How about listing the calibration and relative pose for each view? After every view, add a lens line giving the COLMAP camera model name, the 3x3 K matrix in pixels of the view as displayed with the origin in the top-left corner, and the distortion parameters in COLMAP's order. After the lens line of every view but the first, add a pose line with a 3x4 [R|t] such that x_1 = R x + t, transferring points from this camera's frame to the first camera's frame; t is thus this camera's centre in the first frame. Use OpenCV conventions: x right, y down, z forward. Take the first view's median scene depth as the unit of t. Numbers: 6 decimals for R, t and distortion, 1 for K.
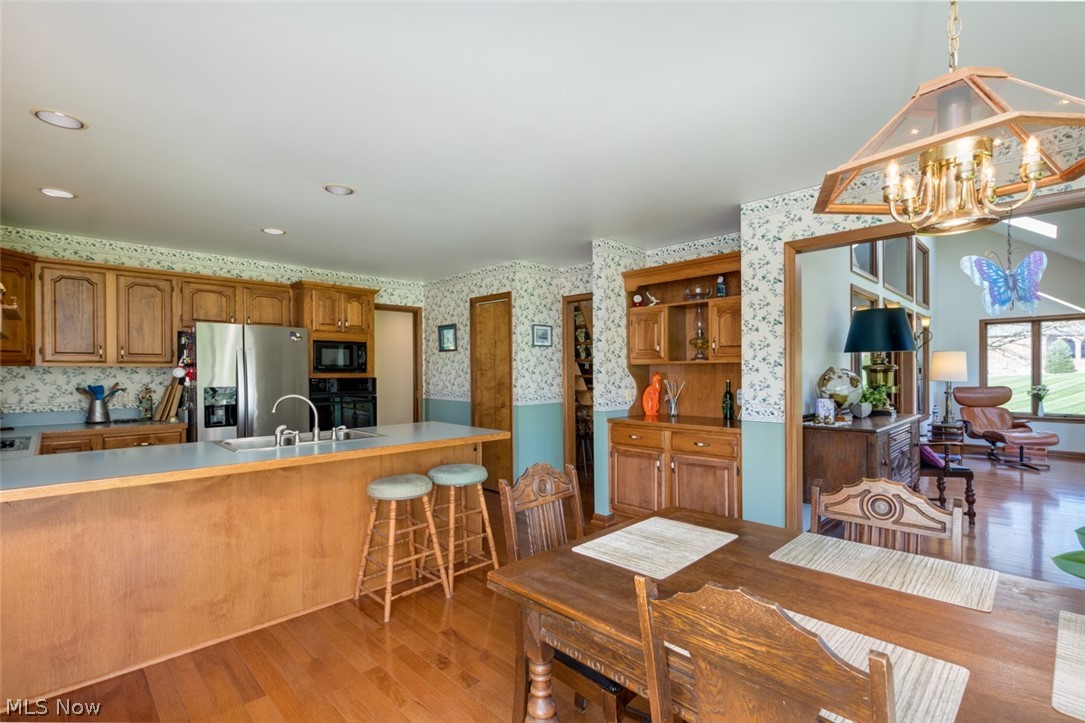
lens RADIAL K [[492.0, 0, 535.2], [0, 492.0, 375.4], [0, 0, 1]] dist [0.004238, -0.002088]
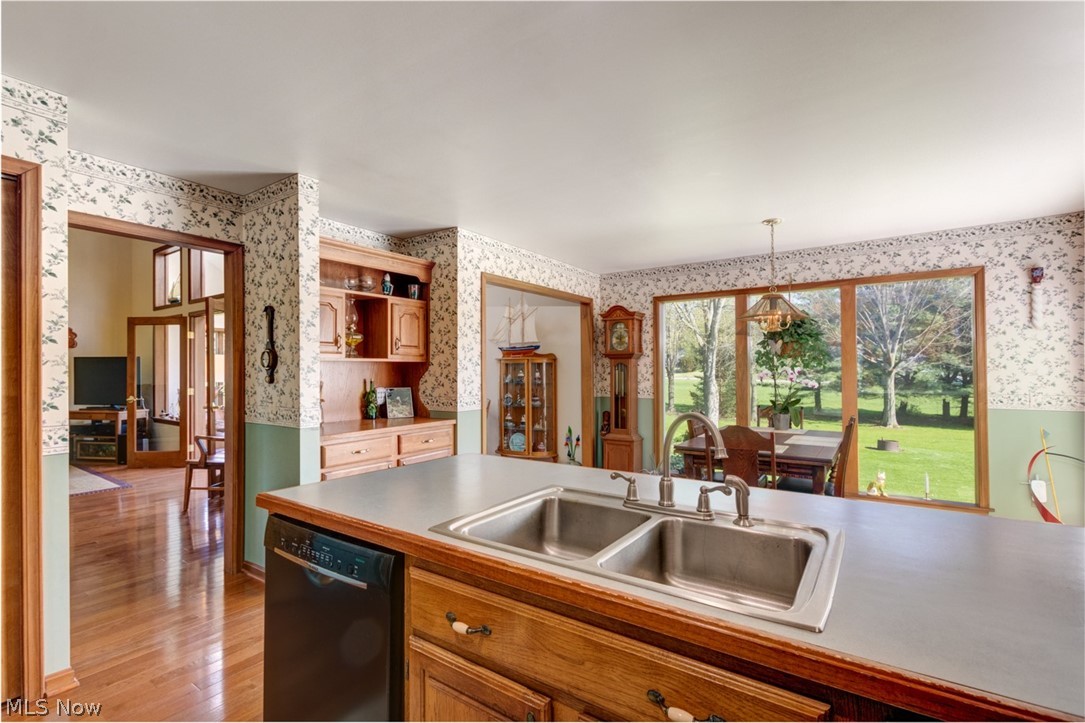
lens RADIAL K [[492.0, 0, 543.3], [0, 492.0, 365.6], [0, 0, 1]] dist [0.004238, -0.002088]
pose [[-0.196182, 0.015340, 0.980448, -0.613513], [0.012317, 0.999837, -0.013179, -0.000021], [-0.980490, 0.009491, -0.196339, 0.825926]]
